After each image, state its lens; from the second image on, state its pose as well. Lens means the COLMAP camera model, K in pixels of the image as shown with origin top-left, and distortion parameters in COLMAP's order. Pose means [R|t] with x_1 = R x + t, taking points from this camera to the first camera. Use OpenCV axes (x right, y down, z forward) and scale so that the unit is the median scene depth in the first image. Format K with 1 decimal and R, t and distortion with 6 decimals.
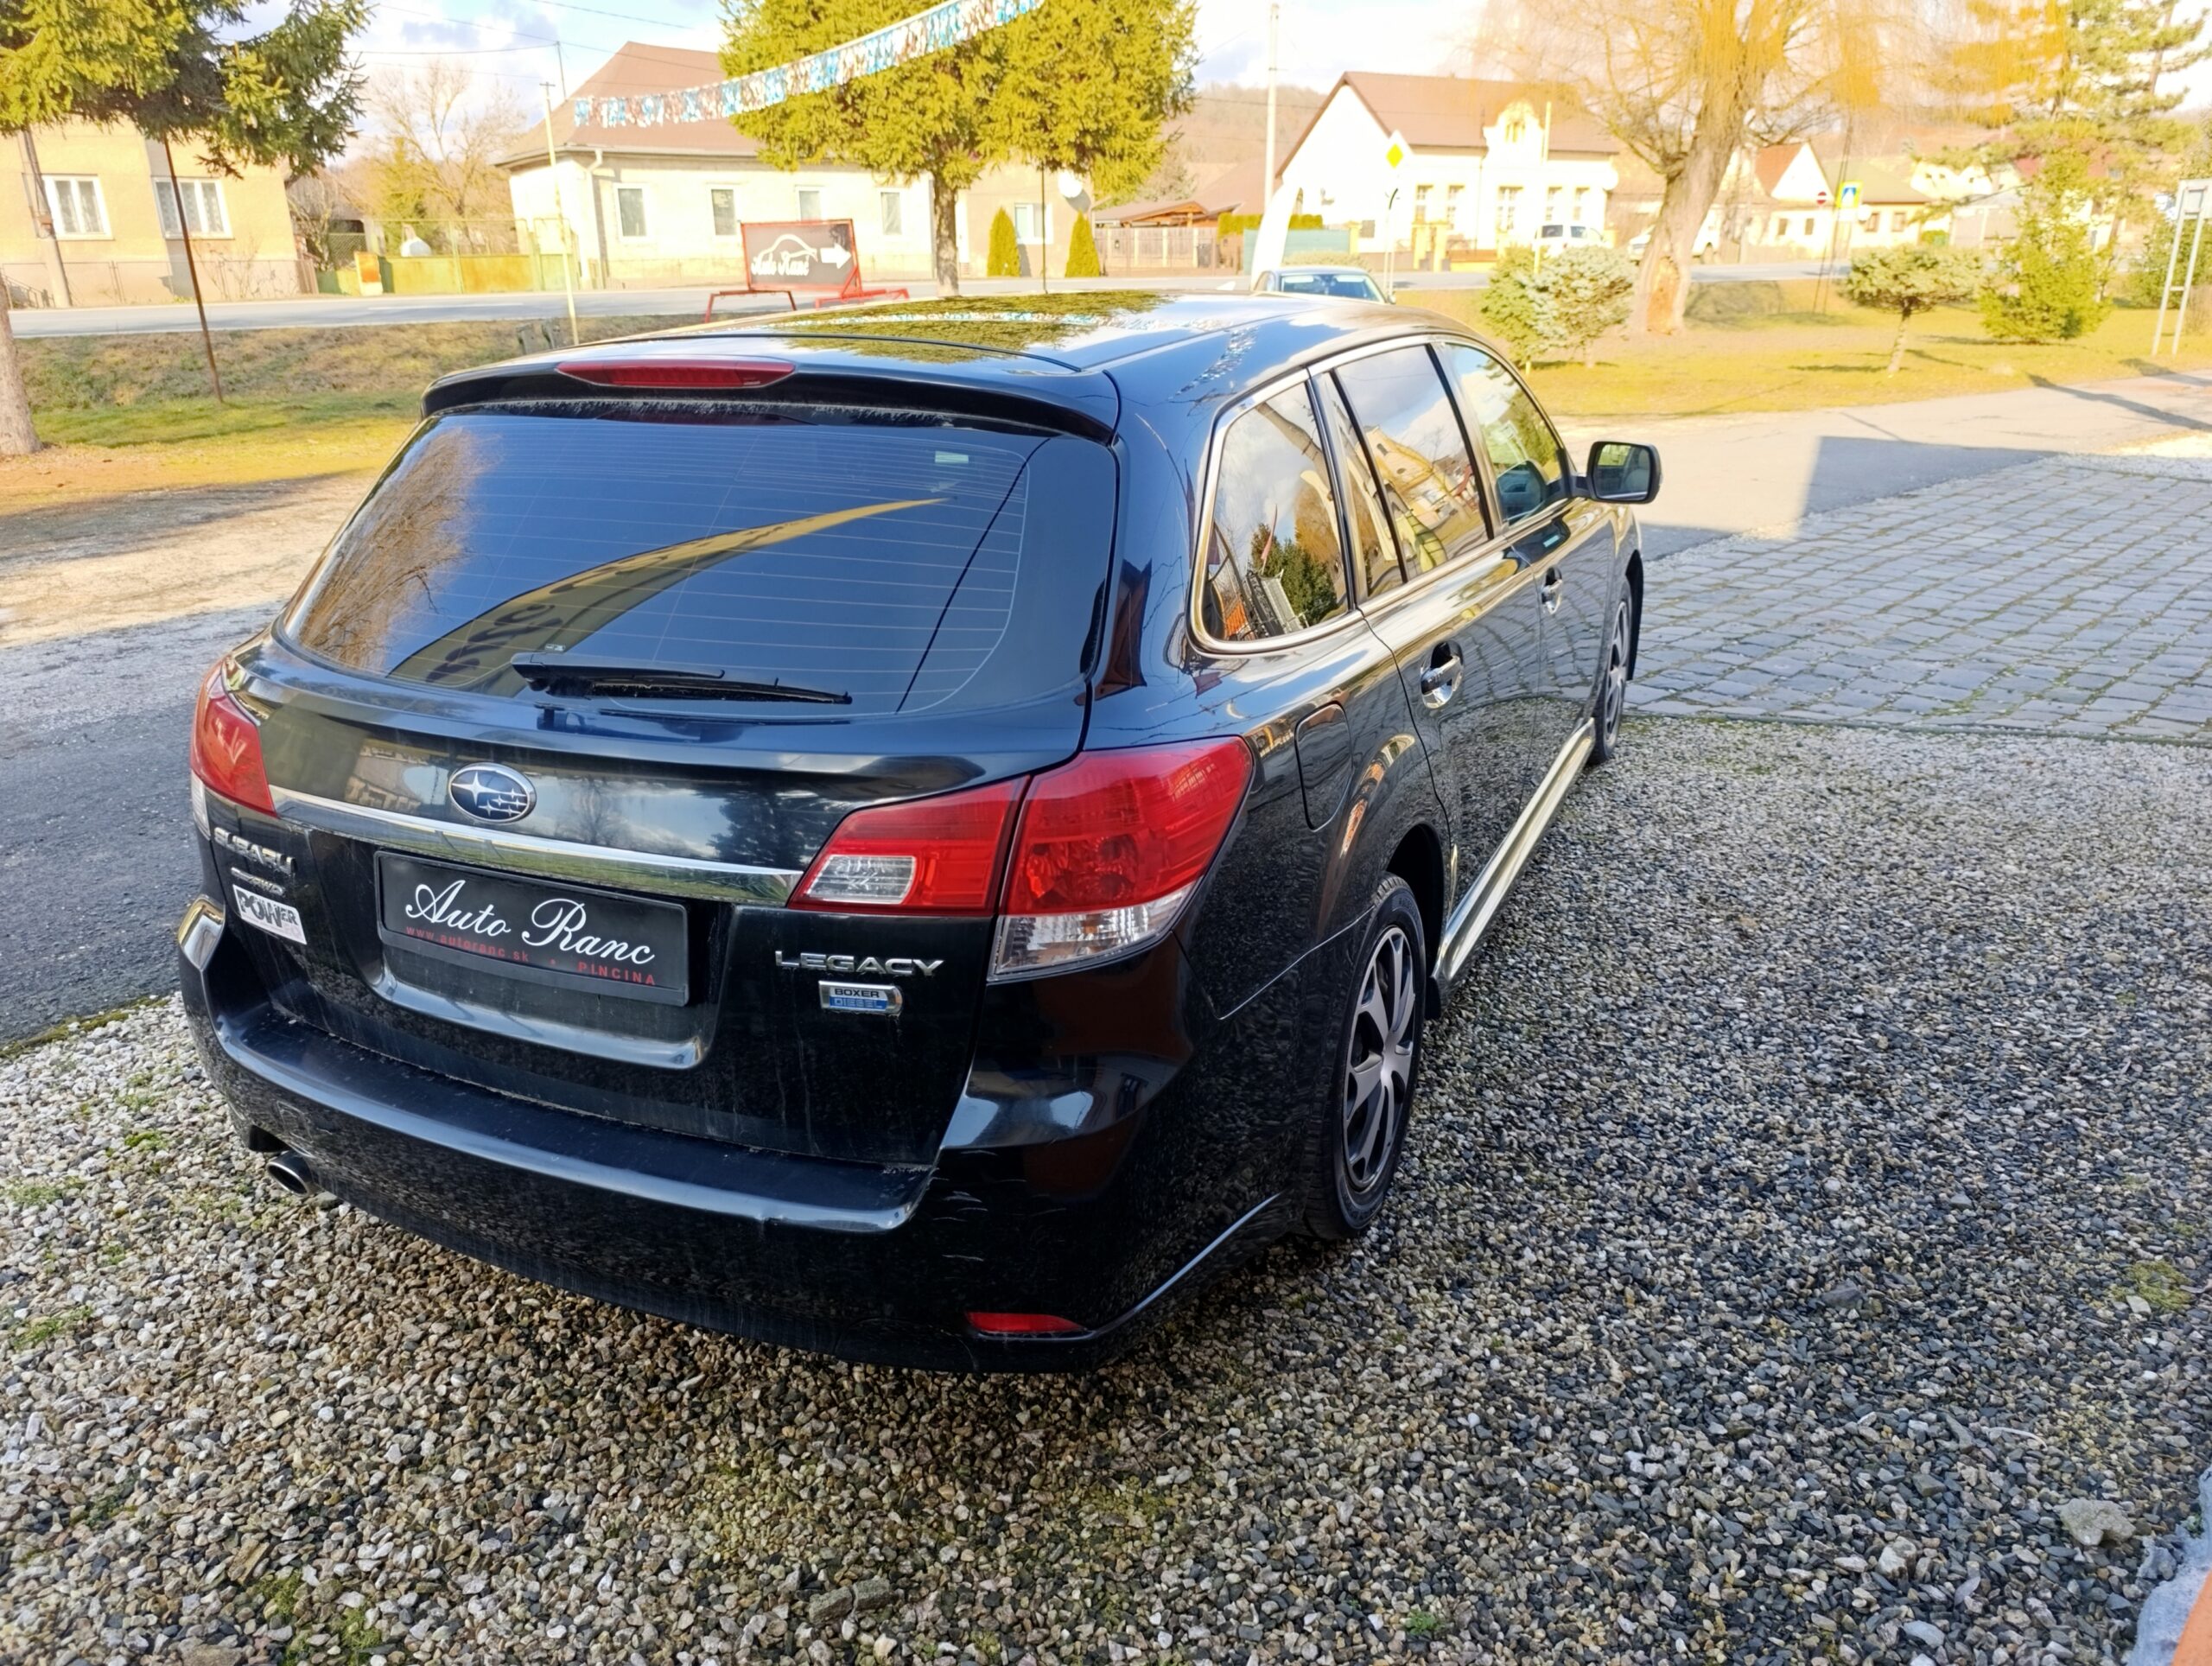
lens RADIAL K [[1643.7, 0, 1052.9], [0, 1643.7, 844.0], [0, 0, 1]] dist [0.064272, -0.093207]
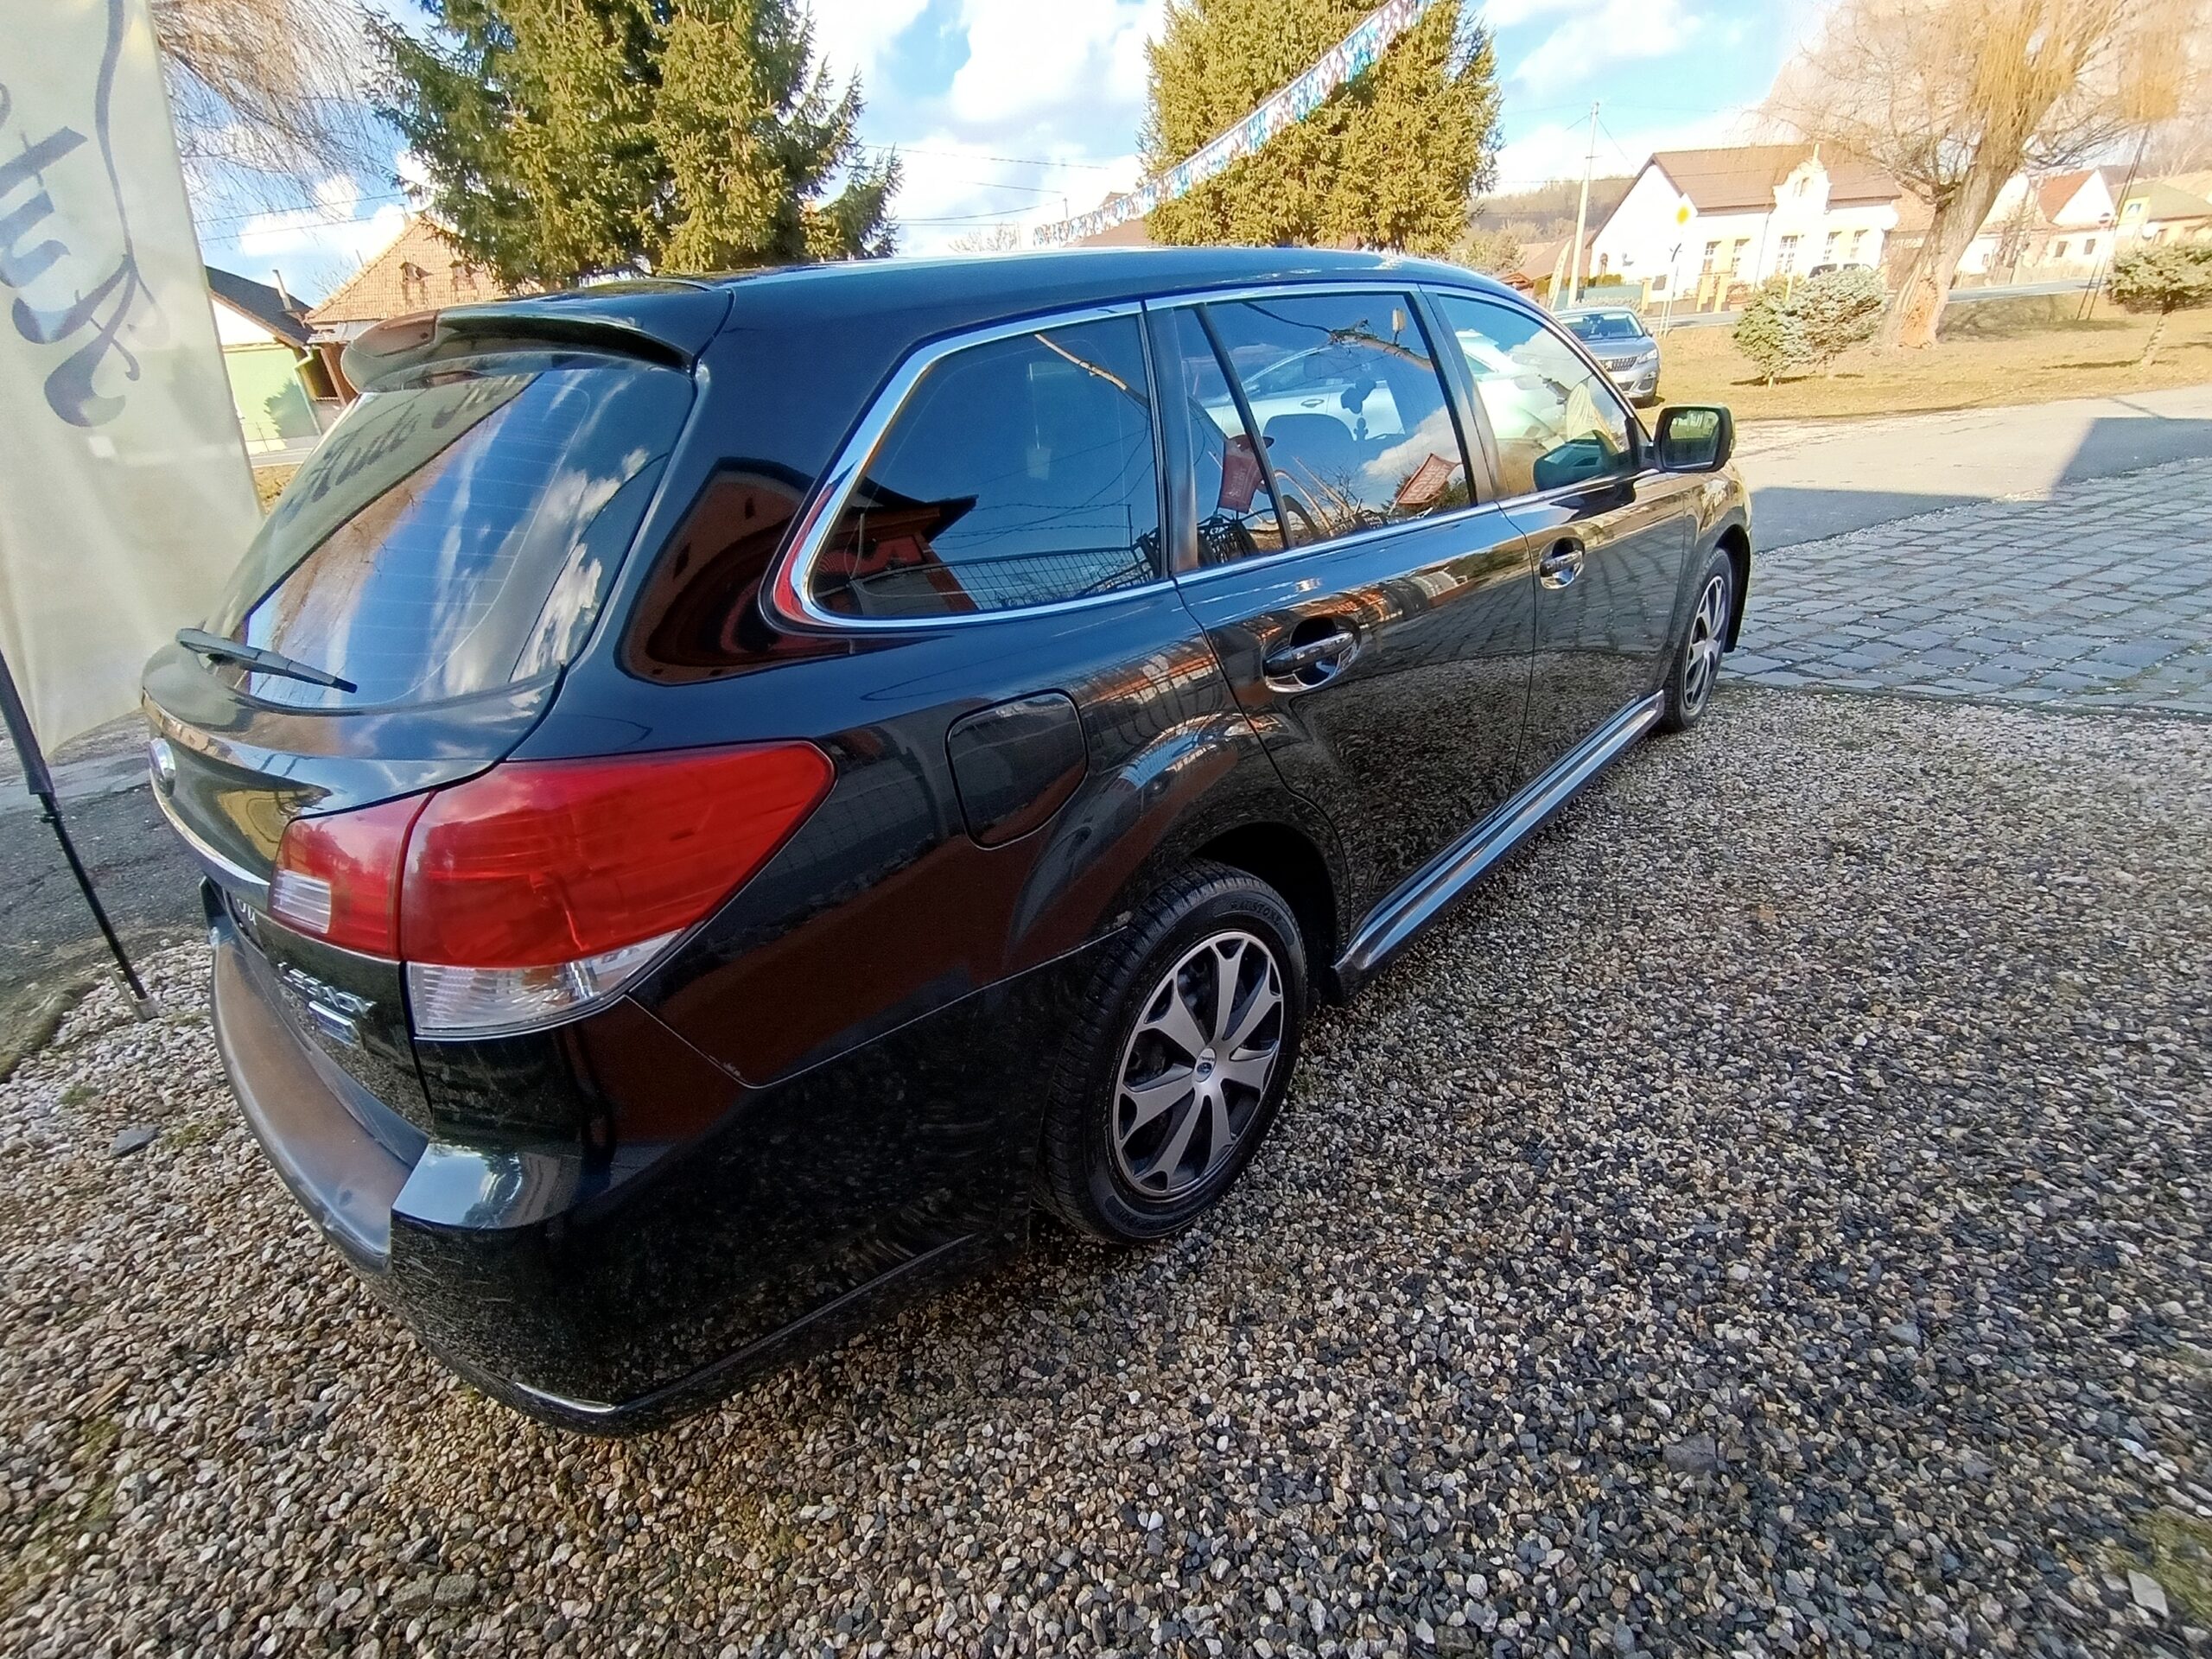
lens RADIAL K [[1009.5, 0, 1117.6], [0, 1009.5, 852.9], [0, 0, 1]] dist [-0.014897, 0.014426]
pose [[0.949981, 0.078631, -0.302246, 0.296849], [-0.042571, 0.991355, 0.124106, -0.057467], [0.309392, -0.105031, 0.945116, 0.422207]]
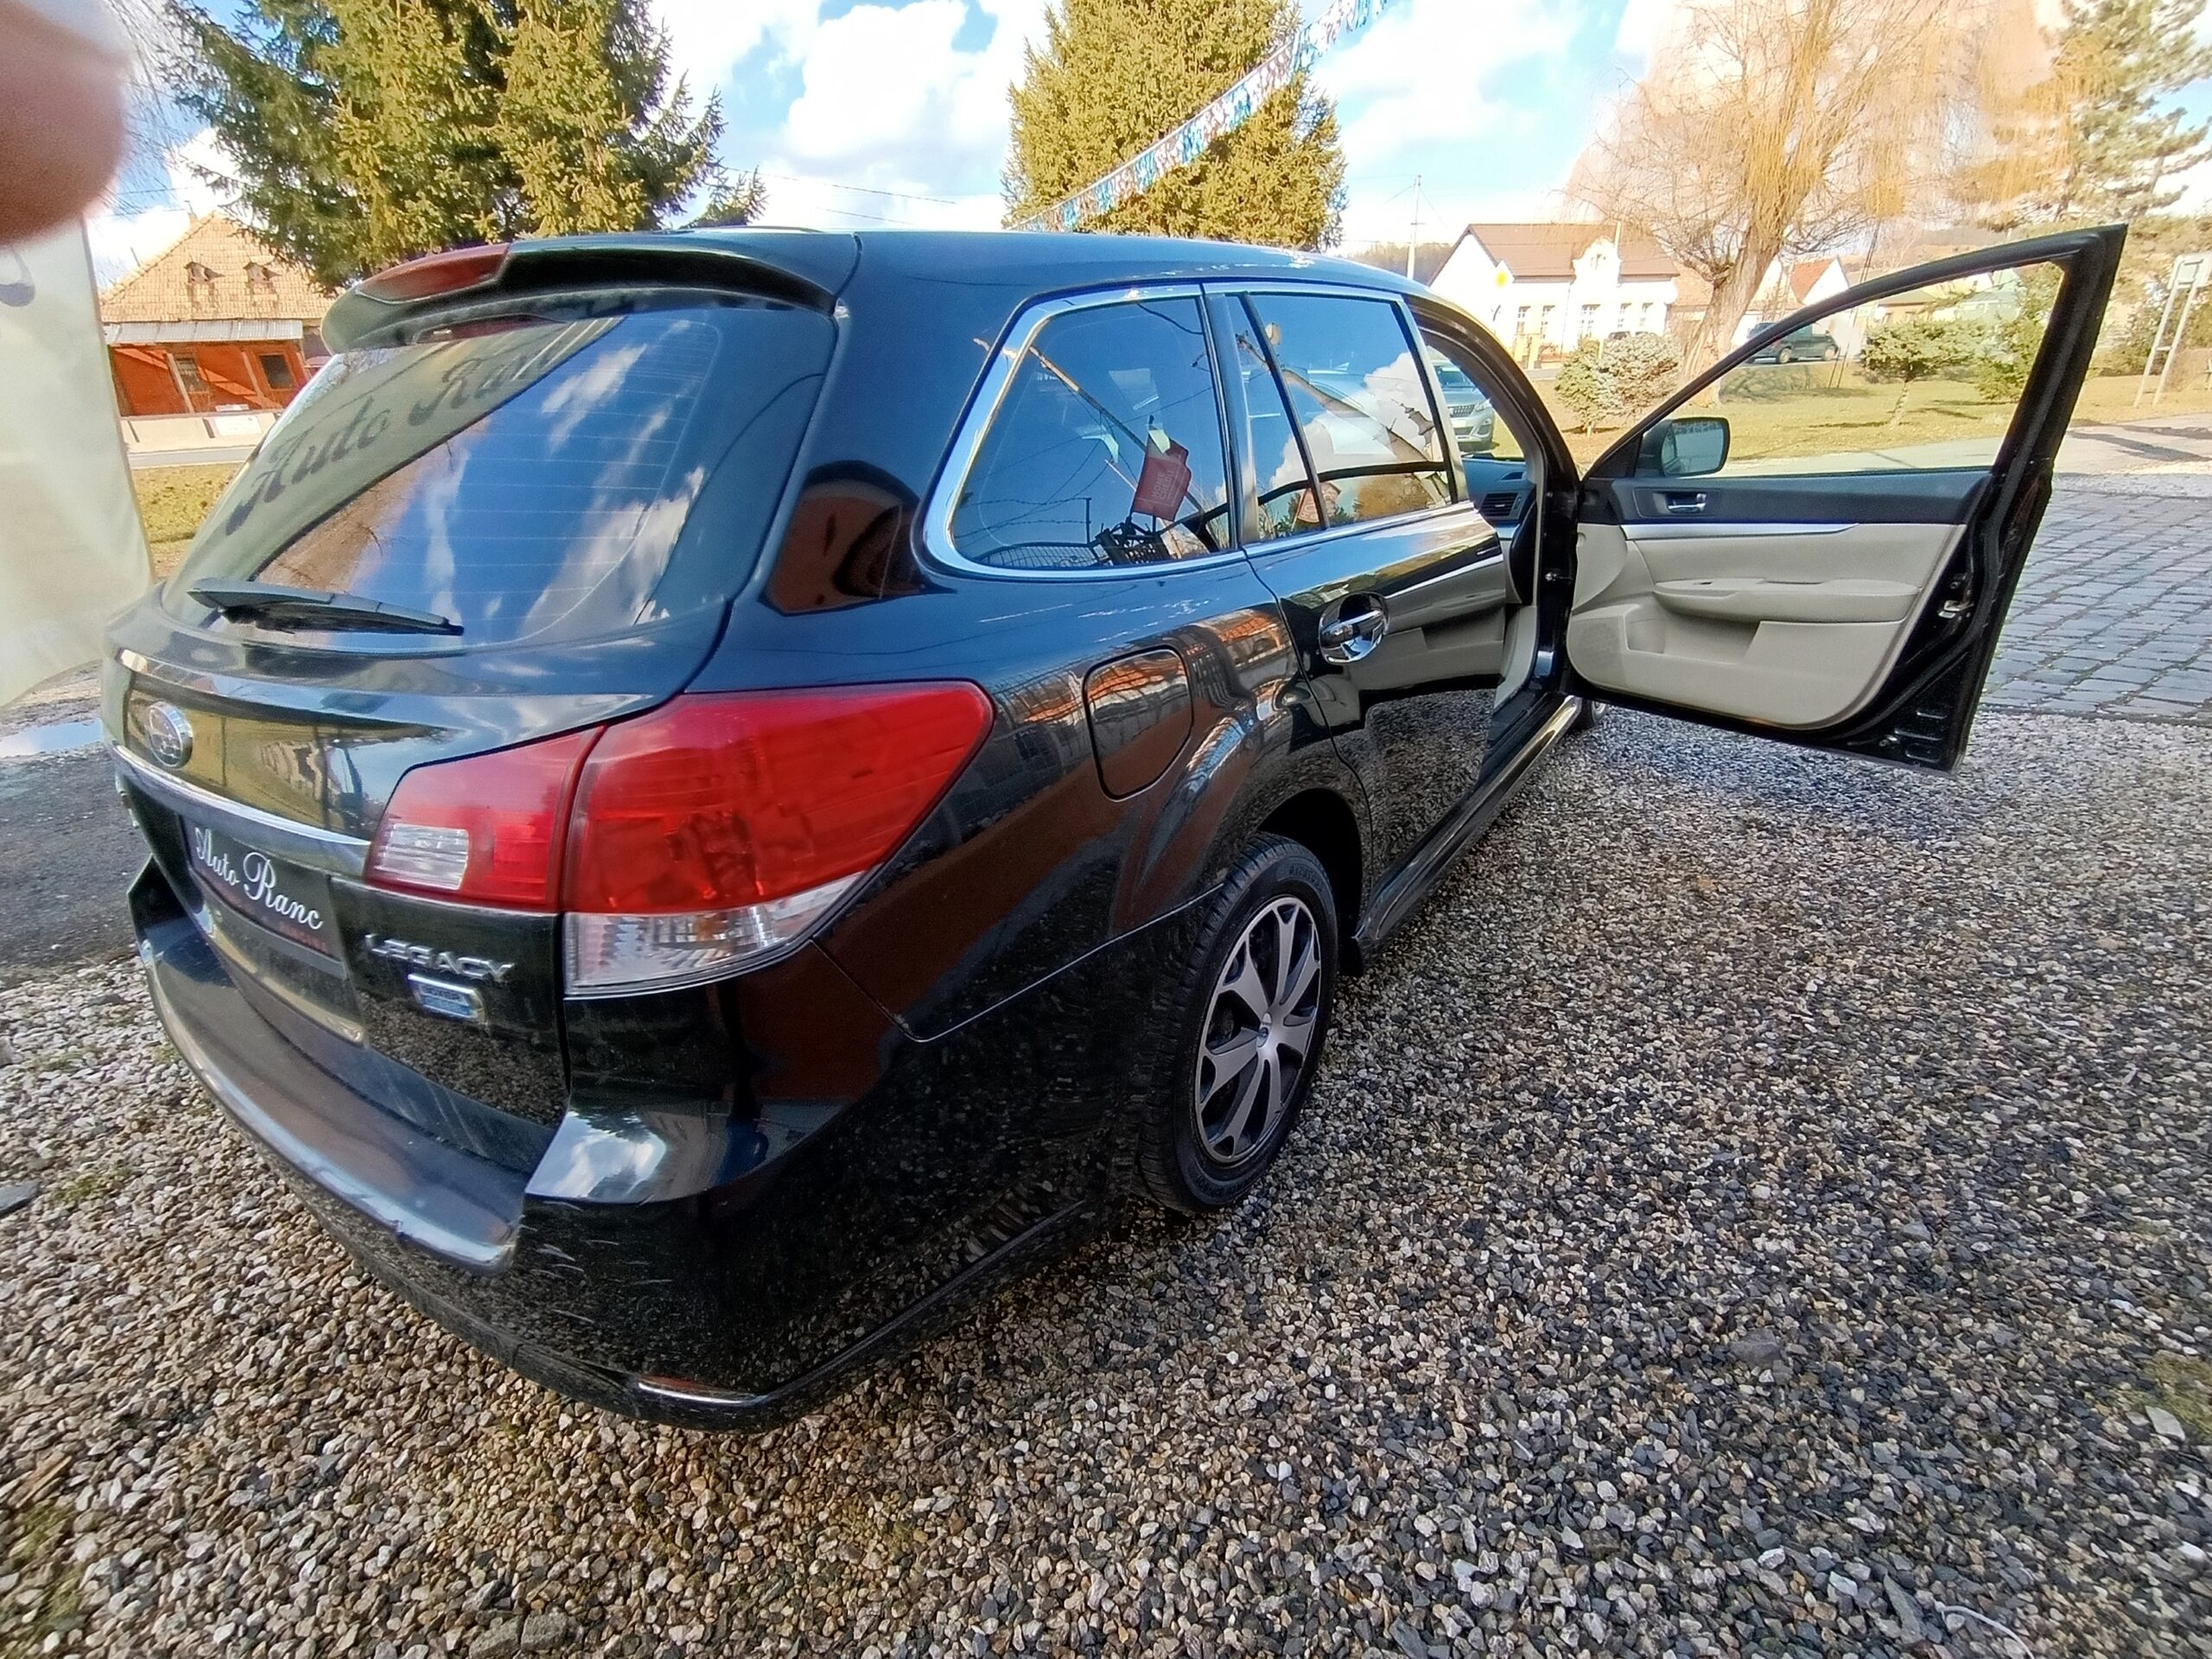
lens RADIAL K [[1008.6, 0, 1097.7], [0, 1008.6, 855.2], [0, 0, 1]] dist [-0.015648, 0.014643]
pose [[0.983831, 0.043089, -0.173841, 0.188985], [-0.028347, 0.995856, 0.086410, -0.019349], [0.176844, -0.080085, 0.980975, 0.387830]]
